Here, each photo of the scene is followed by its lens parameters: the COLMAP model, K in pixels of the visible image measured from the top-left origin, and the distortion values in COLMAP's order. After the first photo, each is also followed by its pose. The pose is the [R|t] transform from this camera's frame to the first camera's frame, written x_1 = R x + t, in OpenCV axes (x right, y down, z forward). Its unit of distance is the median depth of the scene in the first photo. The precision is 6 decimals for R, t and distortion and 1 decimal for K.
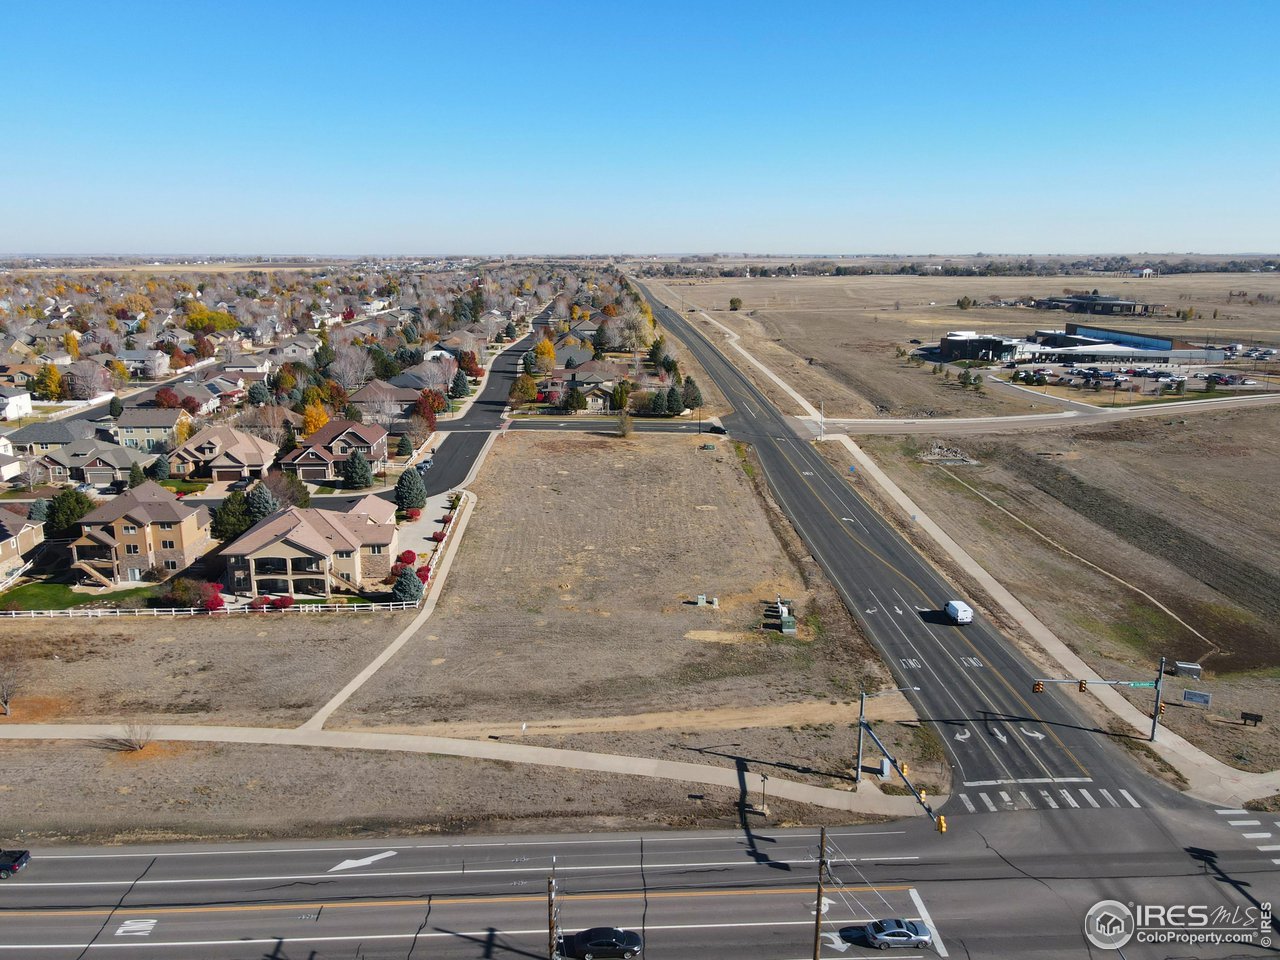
lens RADIAL K [[947.7, 0, 640.0], [0, 947.7, 480.0], [0, 0, 1]] dist [0.007044, 0.011200]
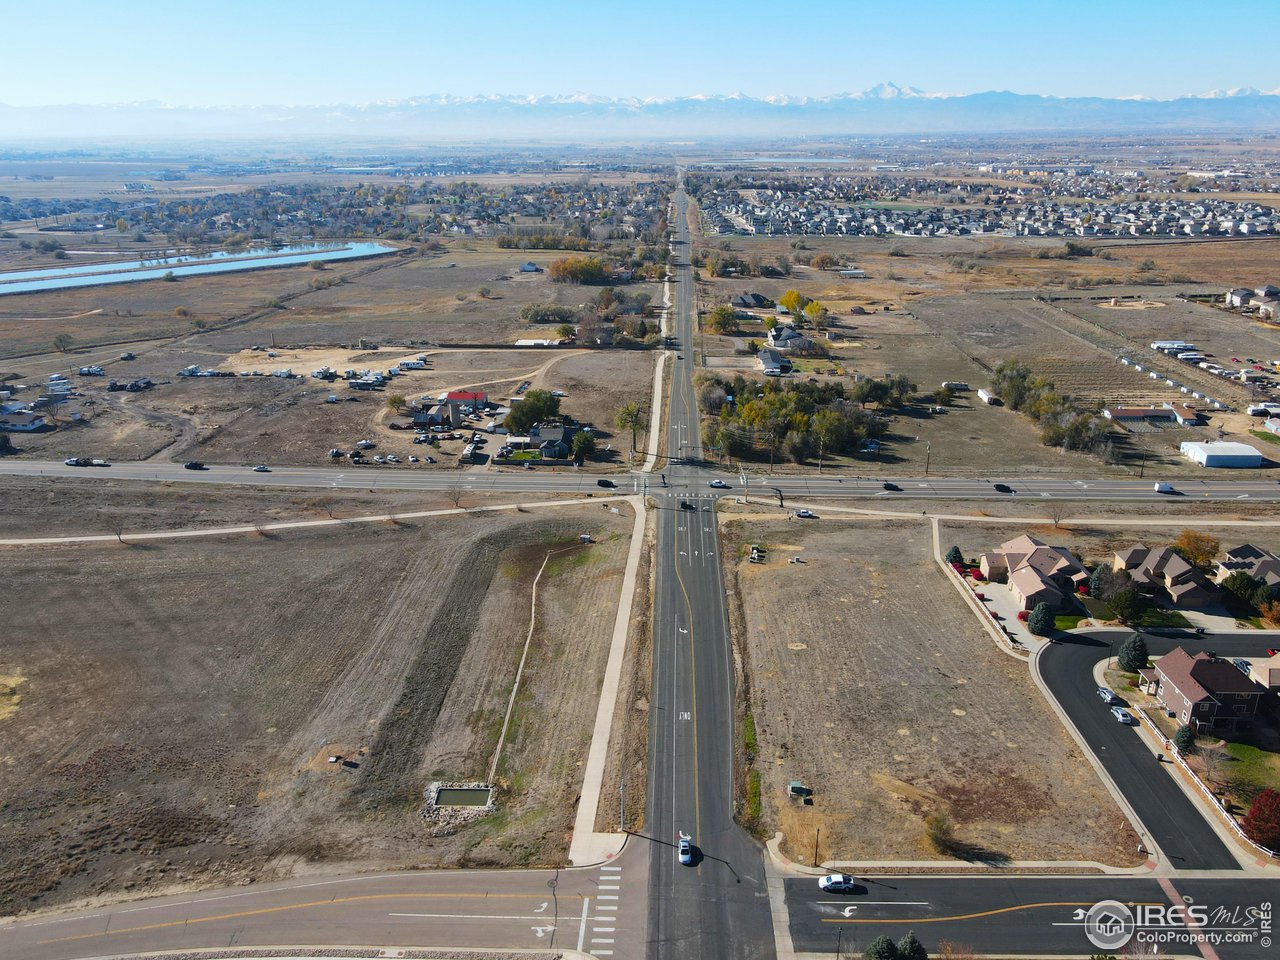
lens RADIAL K [[964.8, 0, 640.0], [0, 964.8, 480.0], [0, 0, 1]] dist [0.002477, 0.043651]
pose [[-0.997590, -0.022193, 0.065746, 0.247183], [0.017821, 0.833755, 0.551847, -1.044489], [-0.067063, 0.551688, -0.831350, 2.459644]]
